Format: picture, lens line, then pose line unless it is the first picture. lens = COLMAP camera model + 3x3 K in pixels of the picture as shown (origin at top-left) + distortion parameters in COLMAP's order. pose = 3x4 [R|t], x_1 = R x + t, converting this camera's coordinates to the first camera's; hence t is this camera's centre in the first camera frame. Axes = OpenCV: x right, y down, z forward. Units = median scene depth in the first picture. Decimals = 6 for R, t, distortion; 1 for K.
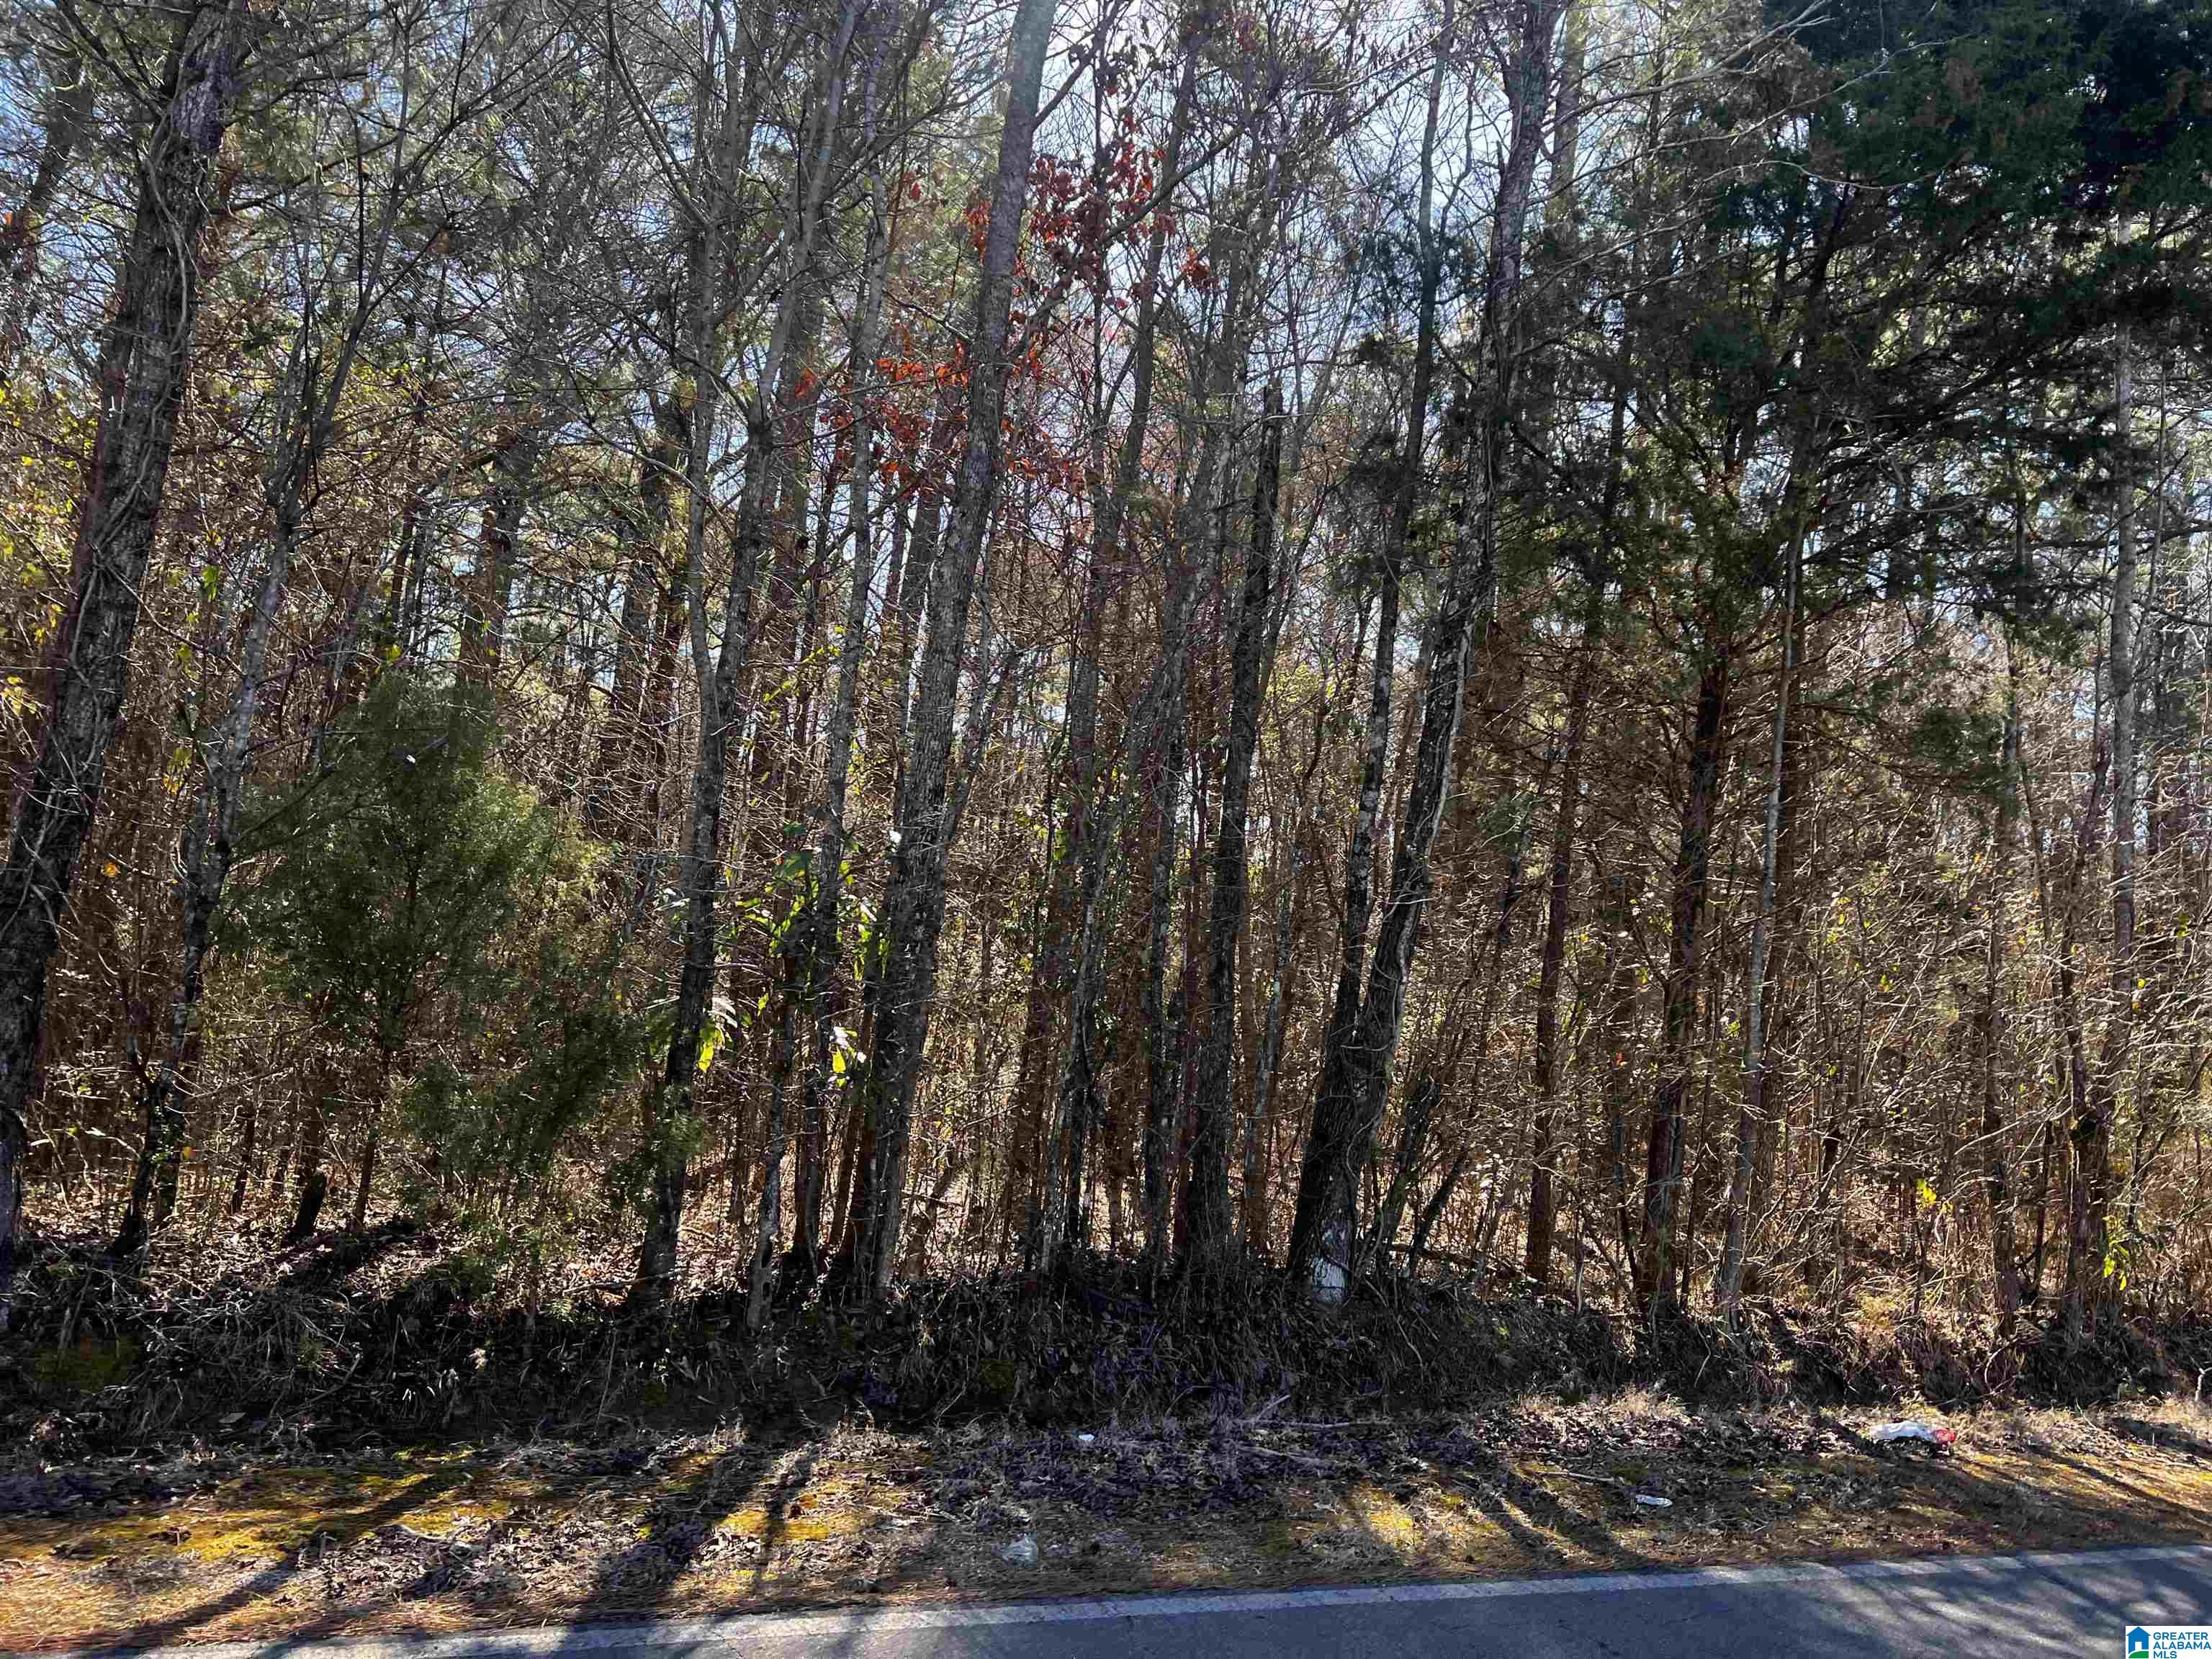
lens RADIAL K [[1676.6, 0, 1106.2], [0, 1676.6, 824.2], [0, 0, 1]] dist [0.032874, -0.048686]
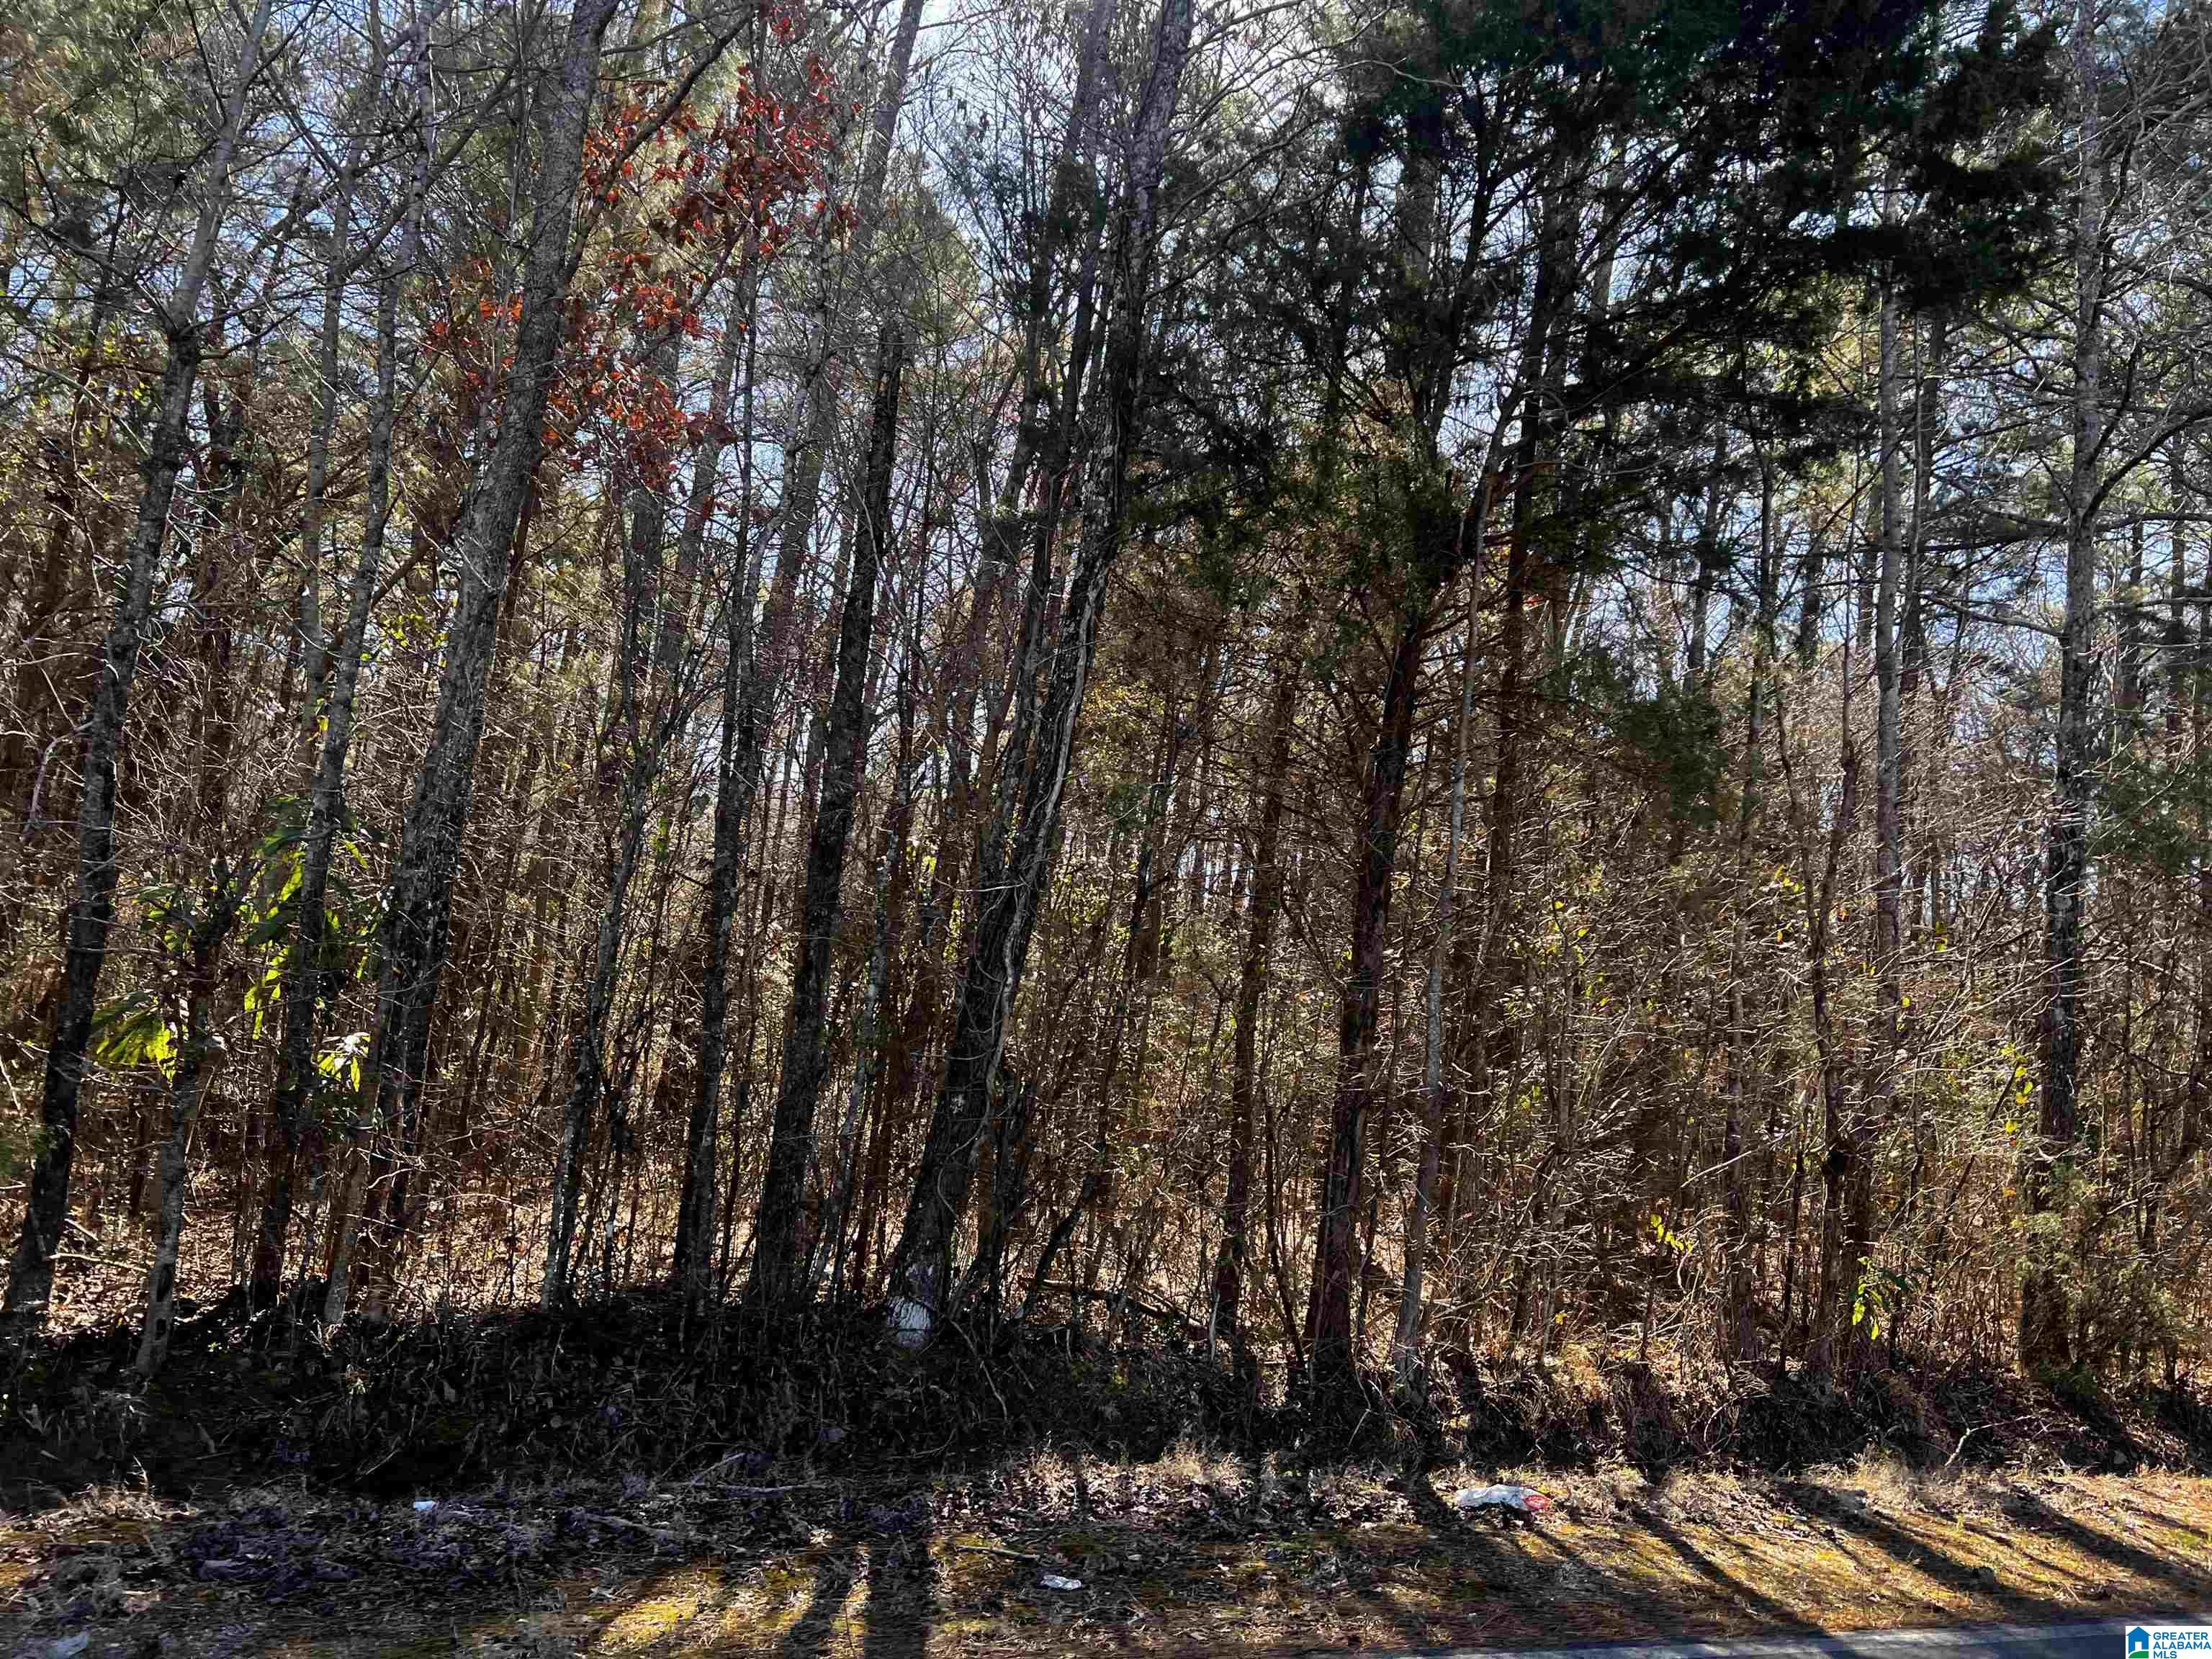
lens RADIAL K [[1676.6, 0, 1106.5], [0, 1676.6, 828.1], [0, 0, 1]] dist [0.032874, -0.048686]
pose [[0.999971, 0.005706, 0.005124, 0.213433], [-0.005563, 0.999607, -0.027468, 0.033049], [-0.005279, 0.027439, 0.999610, 0.100306]]
